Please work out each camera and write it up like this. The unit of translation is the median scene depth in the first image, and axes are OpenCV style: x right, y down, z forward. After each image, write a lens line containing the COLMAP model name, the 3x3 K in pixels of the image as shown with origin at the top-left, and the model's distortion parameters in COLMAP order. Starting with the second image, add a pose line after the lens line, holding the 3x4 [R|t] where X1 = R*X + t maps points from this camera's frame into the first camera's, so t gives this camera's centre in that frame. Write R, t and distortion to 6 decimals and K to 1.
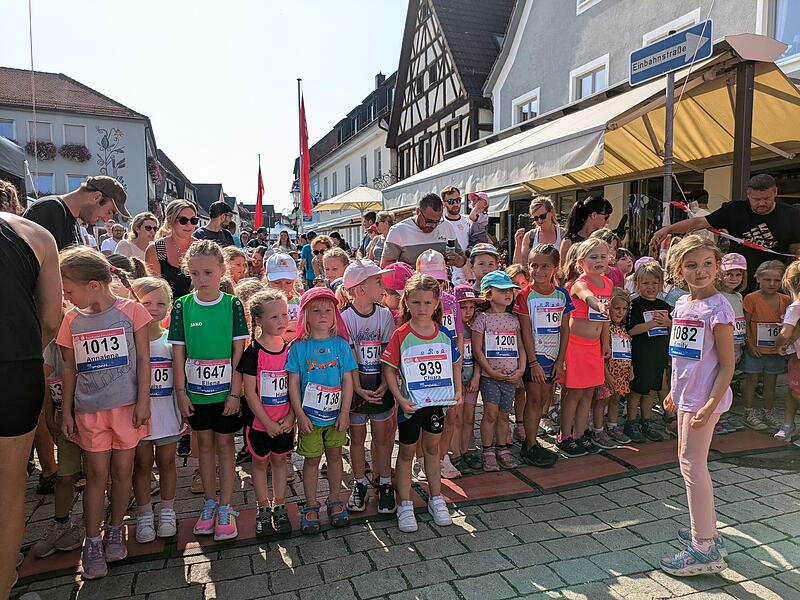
lens RADIAL K [[591.2, 0, 402.7], [0, 591.2, 303.6], [0, 0, 1]] dist [0.051731, -0.074016]
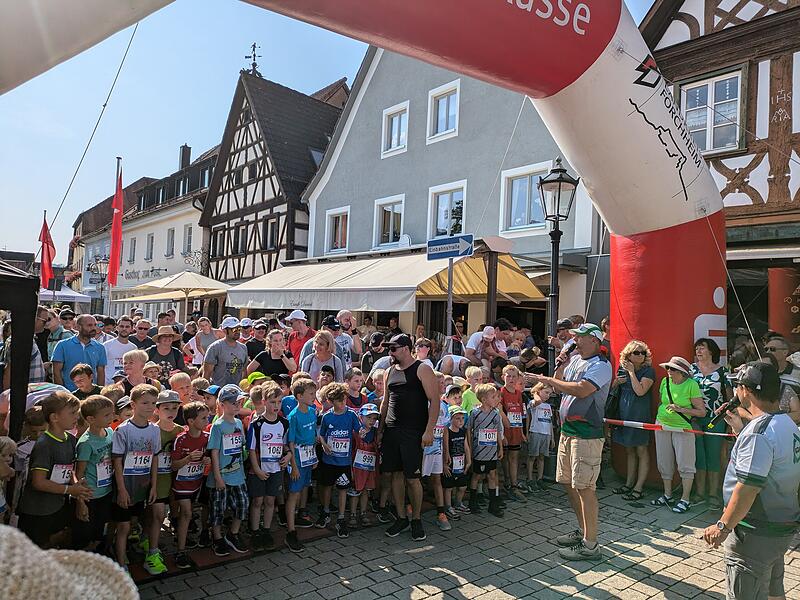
lens RADIAL K [[573.4, 0, 412.8], [0, 573.4, 301.7], [0, 0, 1]] dist [0.035236, -0.004214]
pose [[0.928982, 0.060848, 0.365089, -0.049401], [-0.018235, 0.992720, -0.119053, -0.016459], [-0.369675, 0.103941, 0.923329, -0.089350]]
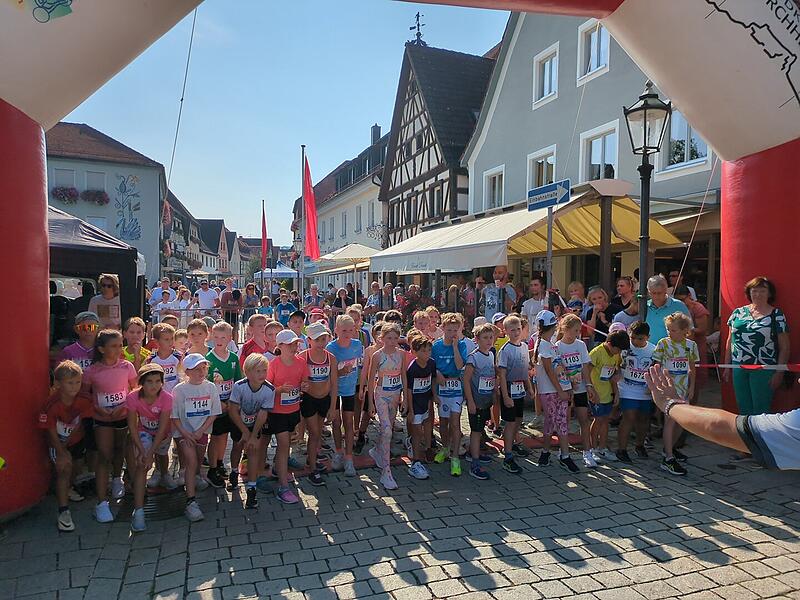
lens RADIAL K [[585.6, 0, 387.4], [0, 585.6, 302.2], [0, 0, 1]] dist [0.059110, -0.062191]
pose [[0.999800, 0.012223, -0.015827, 0.010433], [-0.013112, 0.998266, -0.057379, -0.008955], [0.015098, 0.057575, 0.998227, -0.117666]]
